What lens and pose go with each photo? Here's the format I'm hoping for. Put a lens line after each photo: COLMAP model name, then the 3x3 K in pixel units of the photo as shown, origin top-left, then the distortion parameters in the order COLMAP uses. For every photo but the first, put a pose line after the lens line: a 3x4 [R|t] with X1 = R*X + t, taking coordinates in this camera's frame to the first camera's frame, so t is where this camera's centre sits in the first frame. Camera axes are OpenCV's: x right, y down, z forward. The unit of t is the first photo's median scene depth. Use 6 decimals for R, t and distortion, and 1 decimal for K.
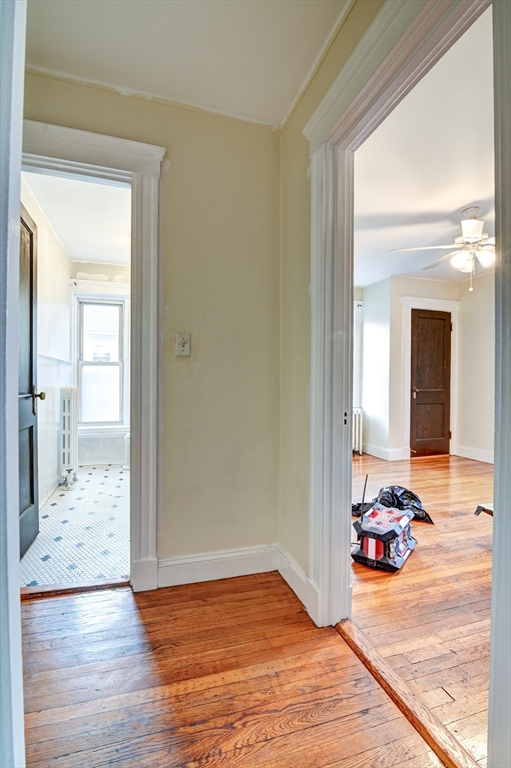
lens RADIAL K [[351.3, 0, 251.8], [0, 351.3, 382.8], [0, 0, 1]] dist [-0.018850, 0.000165]
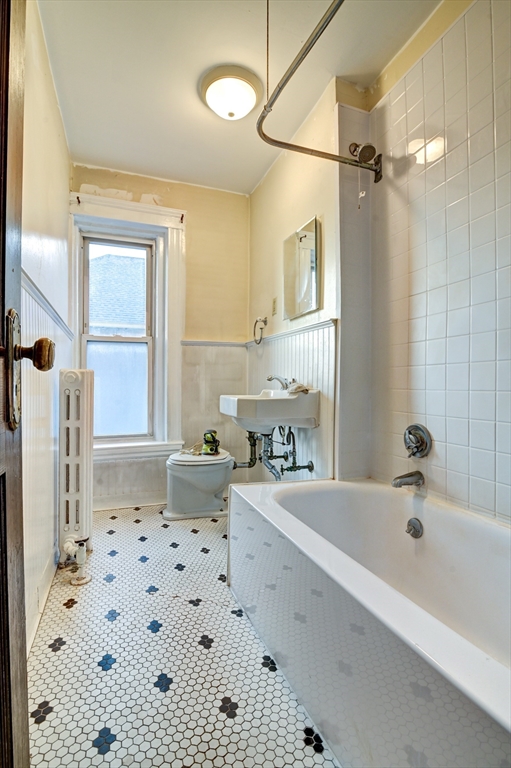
lens RADIAL K [[358.9, 0, 248.2], [0, 358.9, 383.9], [0, 0, 1]] dist [-0.018579, 0.000160]
pose [[0.999014, -0.008123, 0.043654, -0.250311], [0.008724, 0.999870, -0.013592, 0.034824], [-0.043538, 0.013960, 0.998954, 0.397368]]
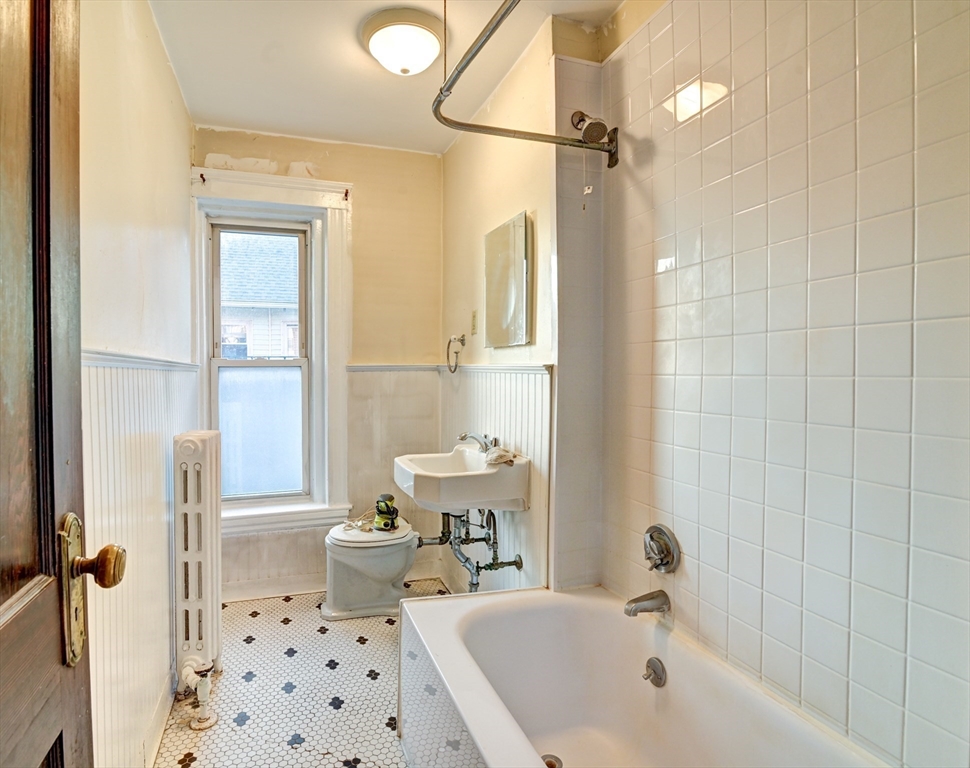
lens RADIAL K [[511.1, 0, 434.0], [0, 511.1, 379.3], [0, 0, 1]] dist [-0.018700, 0.000099]
pose [[0.999878, -0.011314, -0.010760, -0.221110], [0.011356, 0.999928, 0.003837, -0.038349], [0.010716, -0.003959, 0.999935, 0.385508]]
